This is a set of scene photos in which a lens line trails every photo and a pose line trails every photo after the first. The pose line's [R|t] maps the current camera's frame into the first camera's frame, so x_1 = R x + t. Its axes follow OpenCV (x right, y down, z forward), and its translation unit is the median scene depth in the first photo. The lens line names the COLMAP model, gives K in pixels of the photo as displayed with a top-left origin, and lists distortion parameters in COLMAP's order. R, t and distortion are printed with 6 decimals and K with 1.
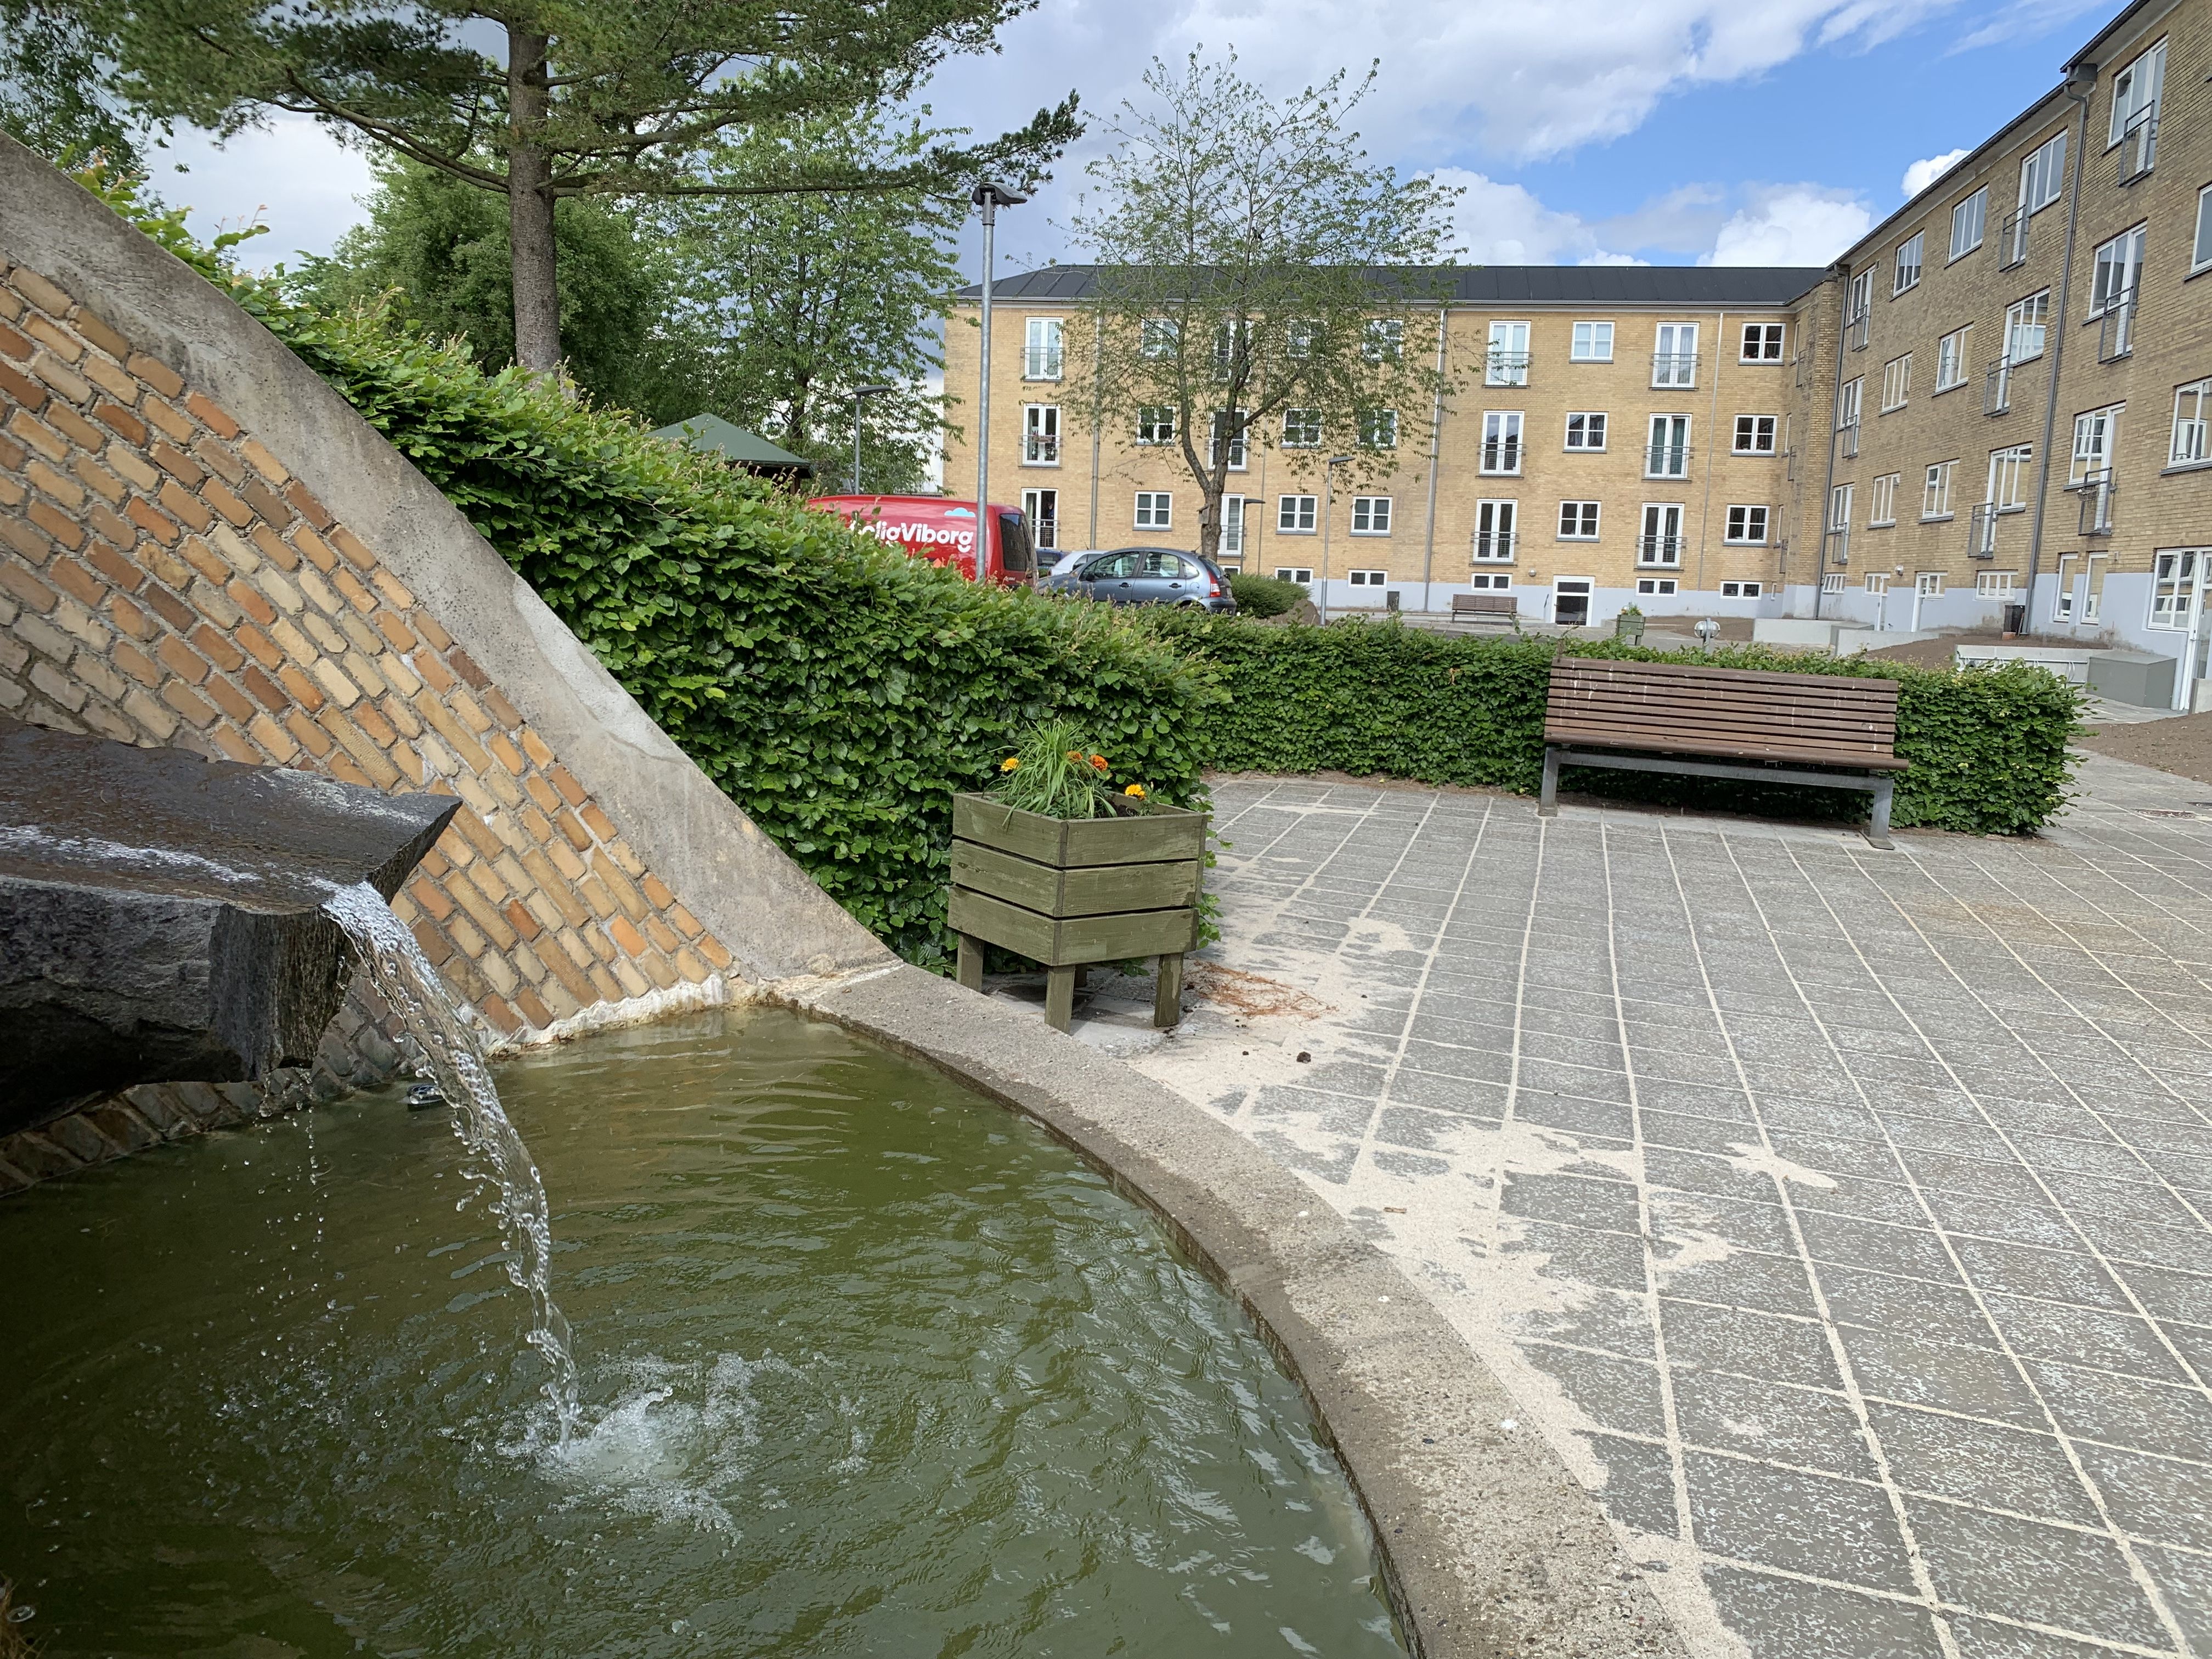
lens RADIAL K [[1678.1, 0, 1103.2], [0, 1678.1, 809.1], [0, 0, 1]] dist [0.027481, -0.028739]
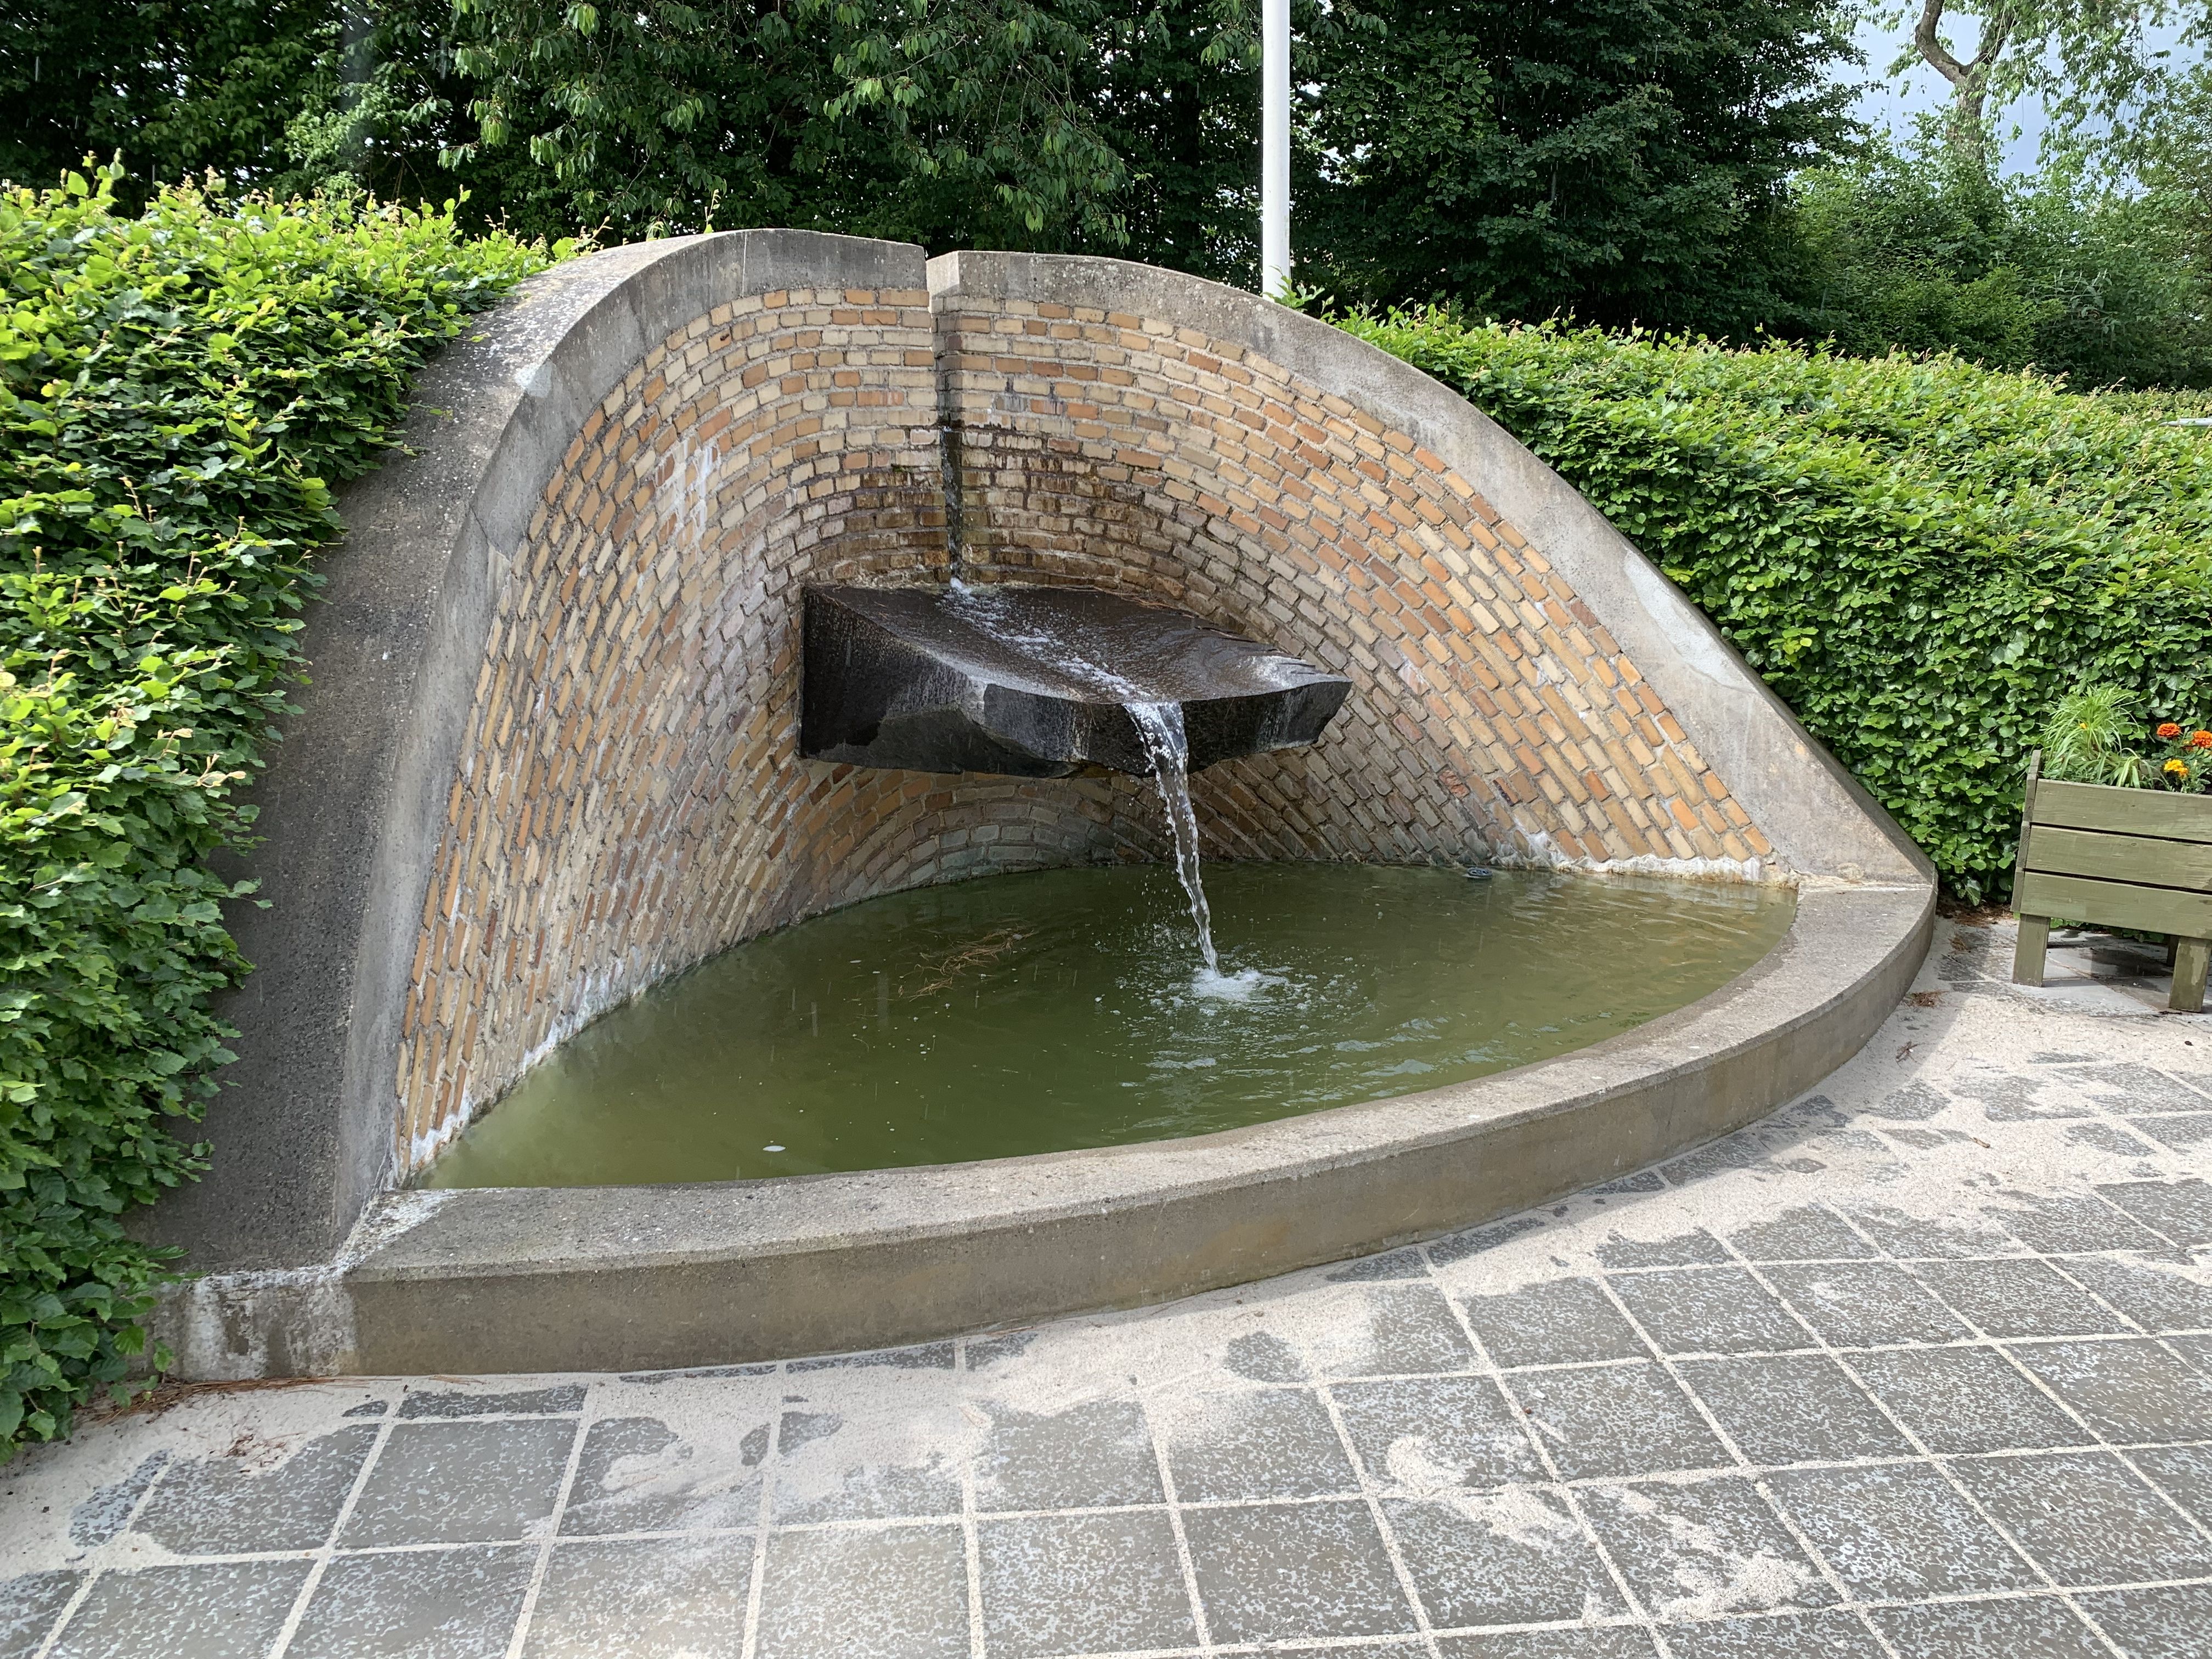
lens RADIAL K [[1678.1, 0, 1105.6], [0, 1678.1, 834.7], [0, 0, 1]] dist [0.027481, -0.028739]
pose [[0.376186, 0.163326, -0.912036, 0.868470], [-0.115811, 0.984910, 0.128608, -0.032620], [0.919278, 0.057243, 0.389424, 0.033398]]
